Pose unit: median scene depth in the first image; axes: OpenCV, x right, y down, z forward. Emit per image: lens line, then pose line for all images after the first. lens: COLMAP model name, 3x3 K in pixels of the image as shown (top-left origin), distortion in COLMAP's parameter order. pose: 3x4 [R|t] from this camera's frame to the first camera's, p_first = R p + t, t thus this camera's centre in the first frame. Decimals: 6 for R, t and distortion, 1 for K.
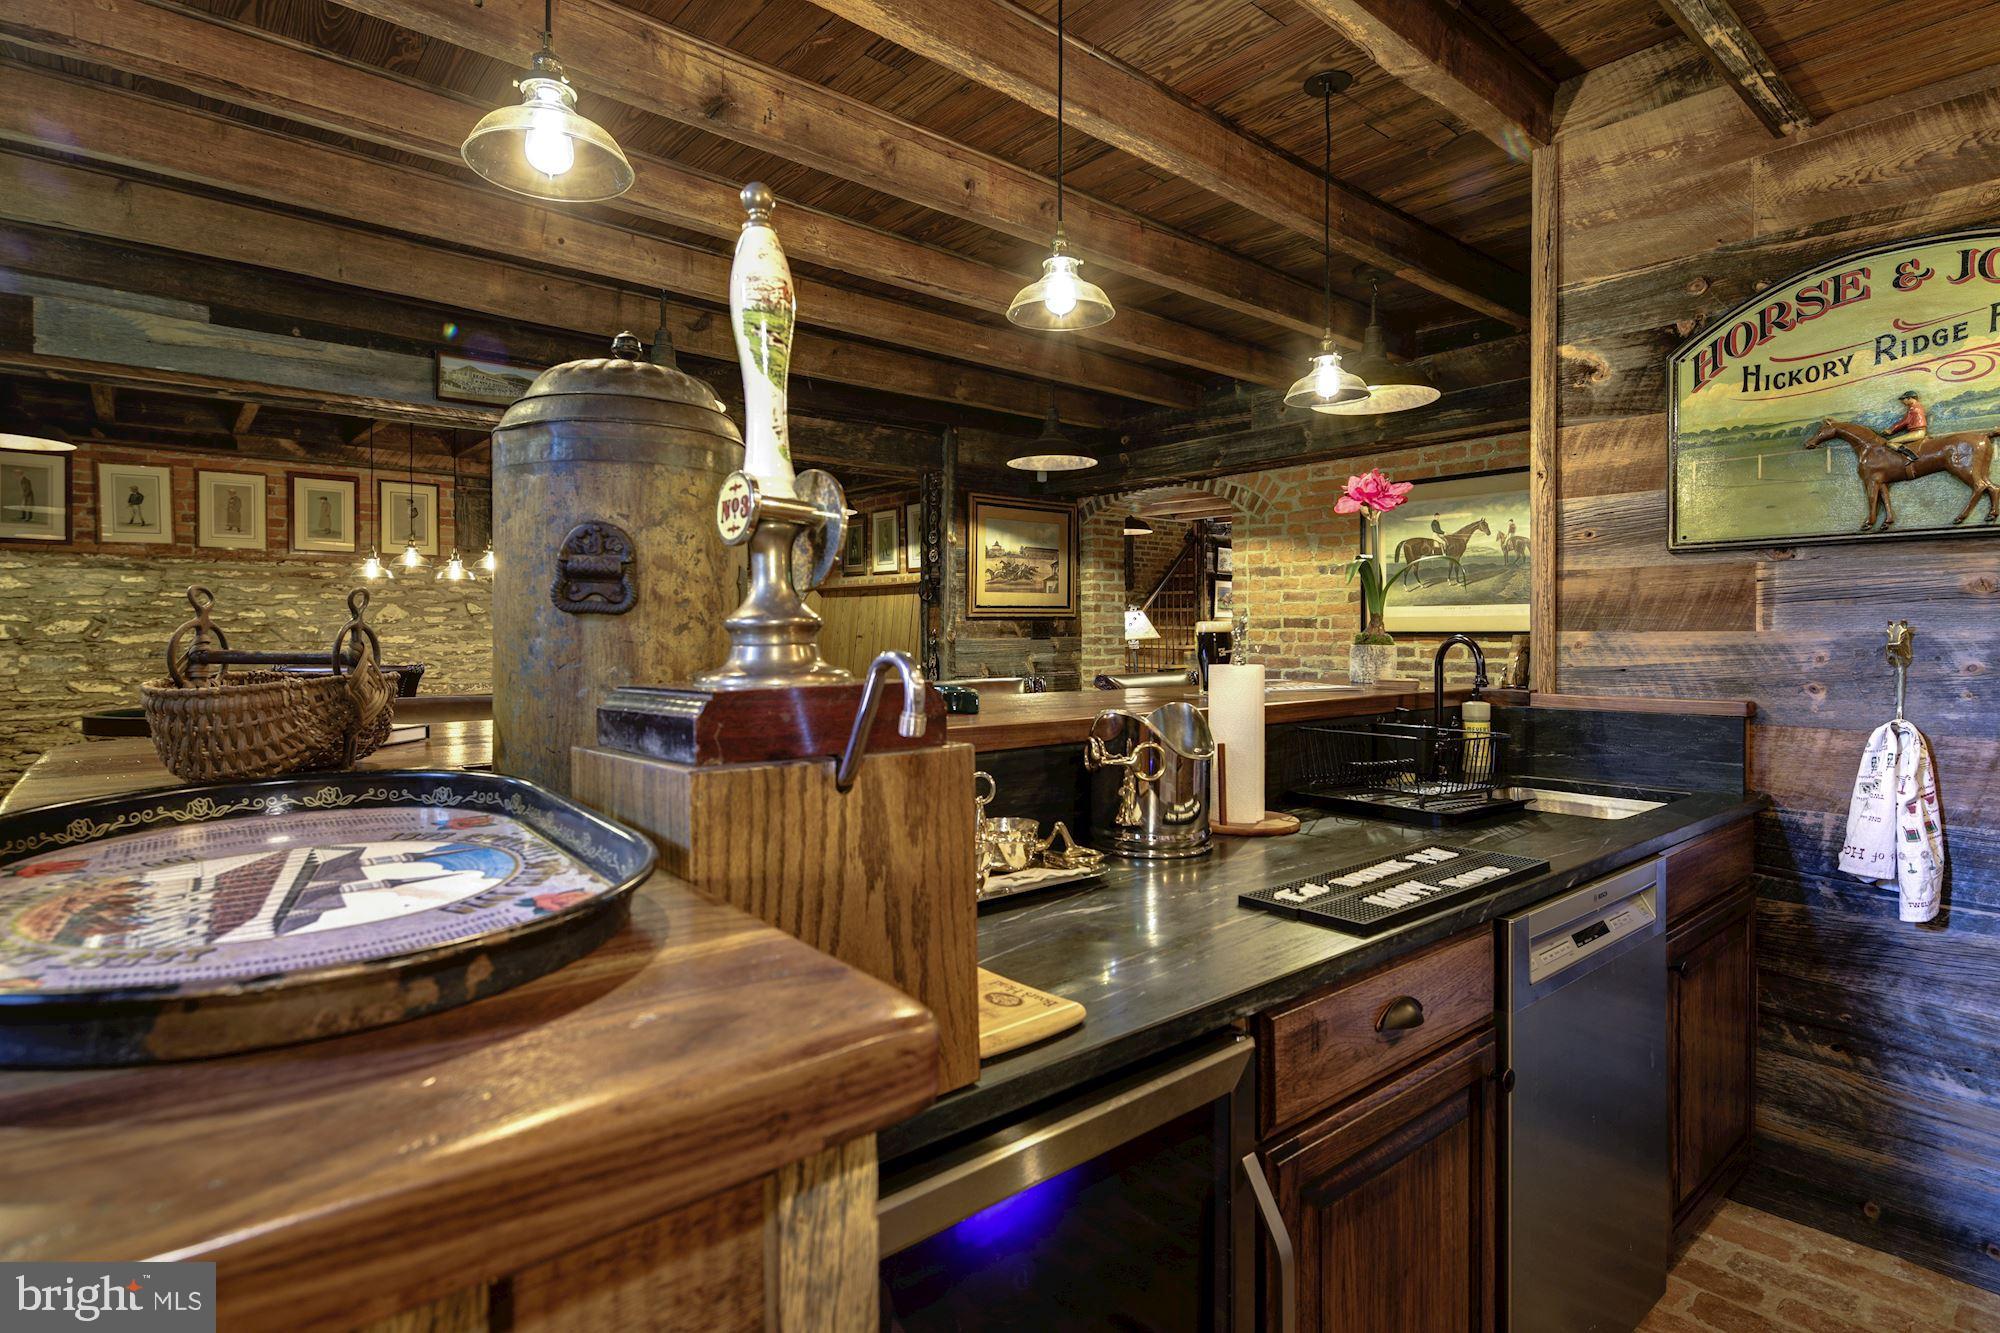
lens RADIAL K [[993.2, 0, 1005.9], [0, 993.2, 648.3], [0, 0, 1]] dist [-0.008803, -0.000988]
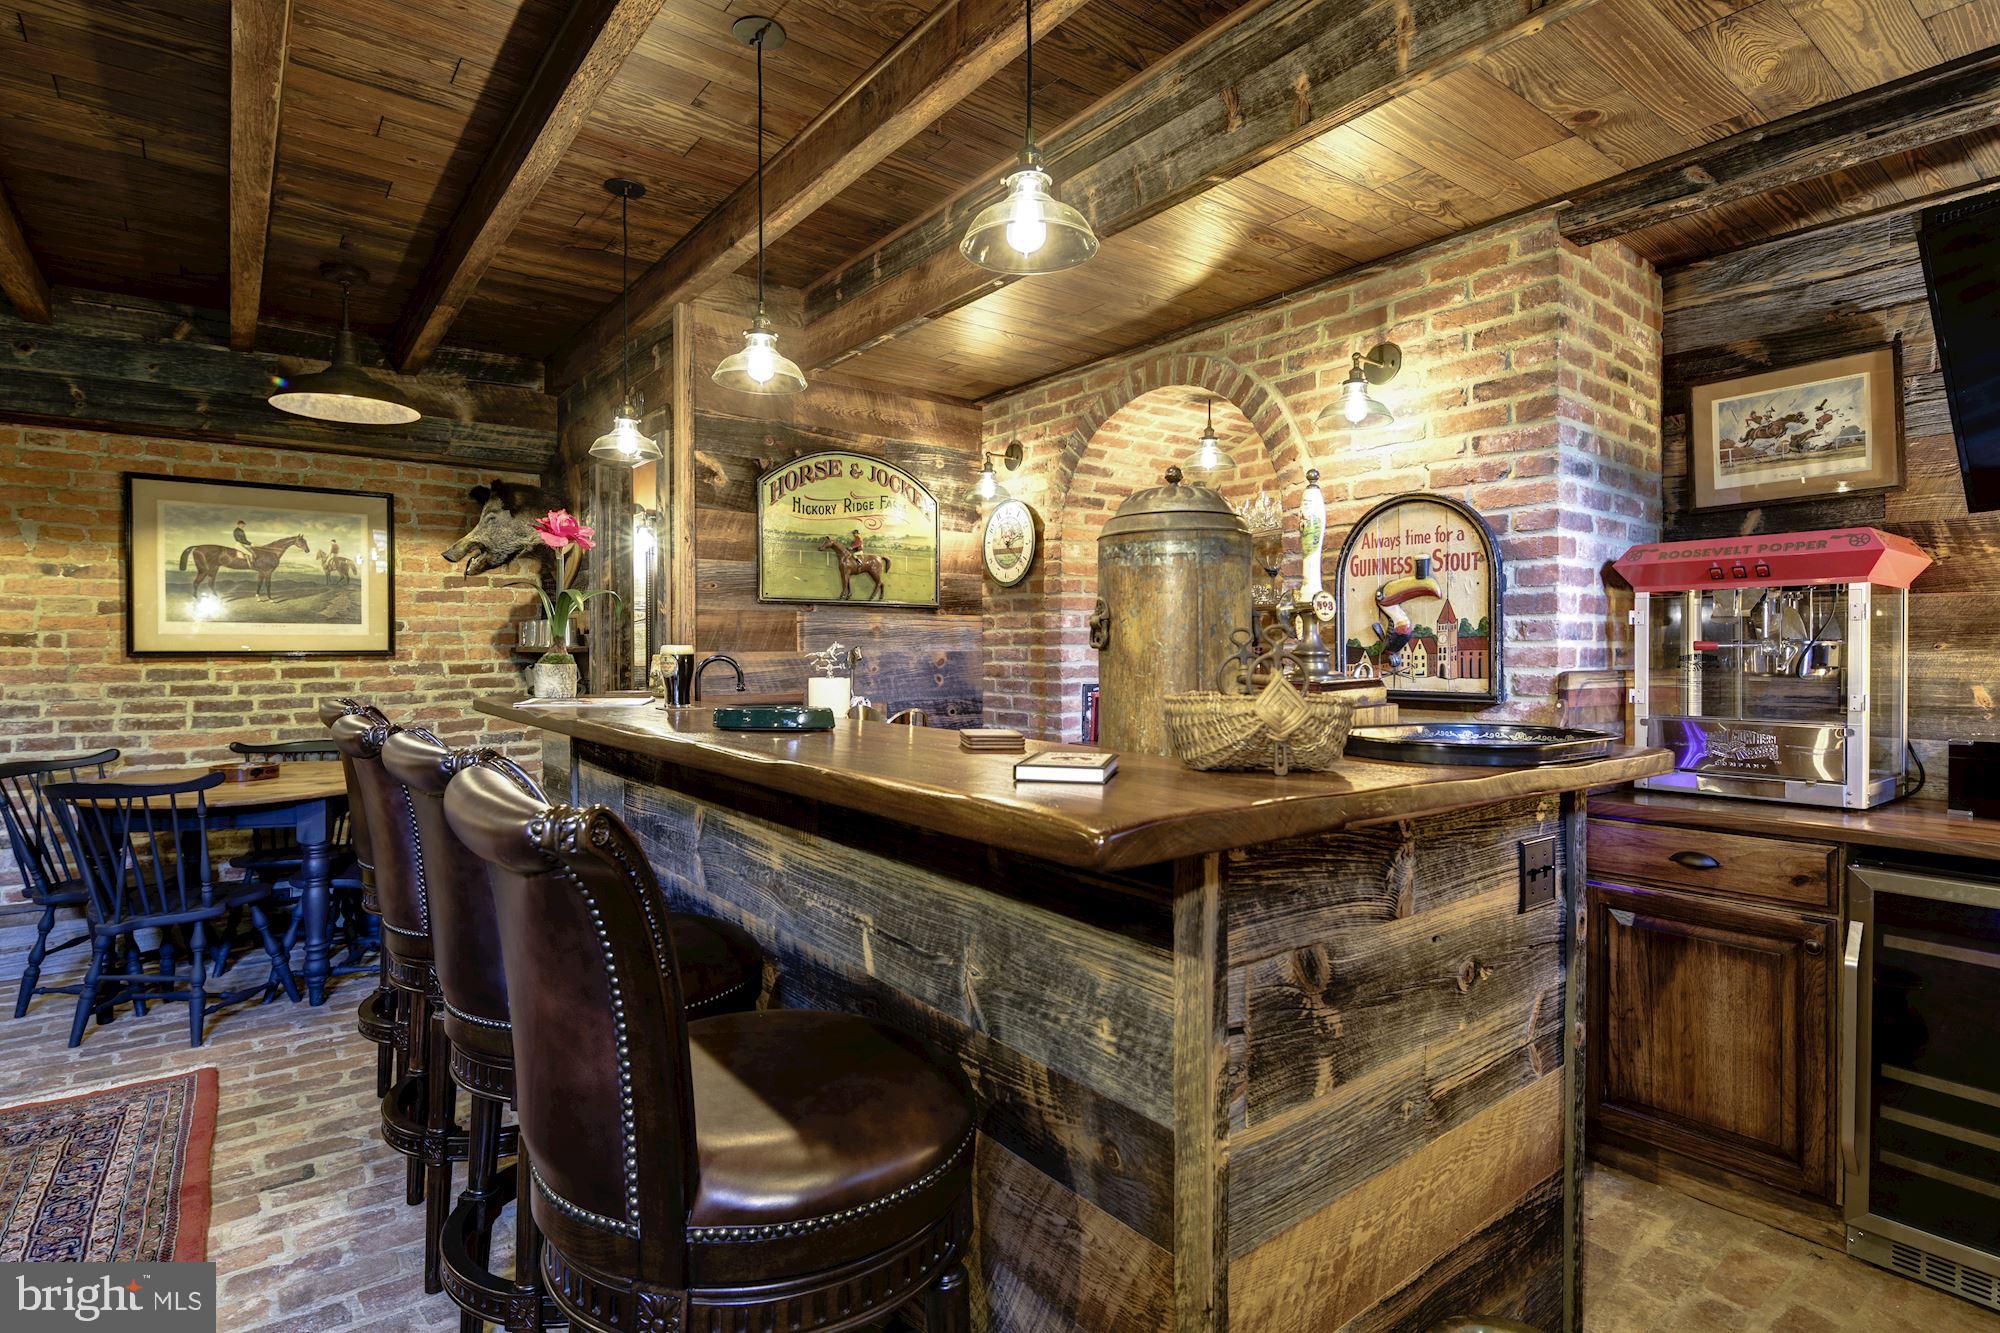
lens RADIAL K [[993.2, 0, 1008.1], [0, 993.2, 660.1], [0, 0, 1]] dist [-0.008803, -0.000988]
pose [[0.037842, -0.010292, 0.999231, -0.880695], [0.015759, 0.999829, 0.009702, -0.012483], [-0.999159, 0.015380, 0.037997, 0.521550]]
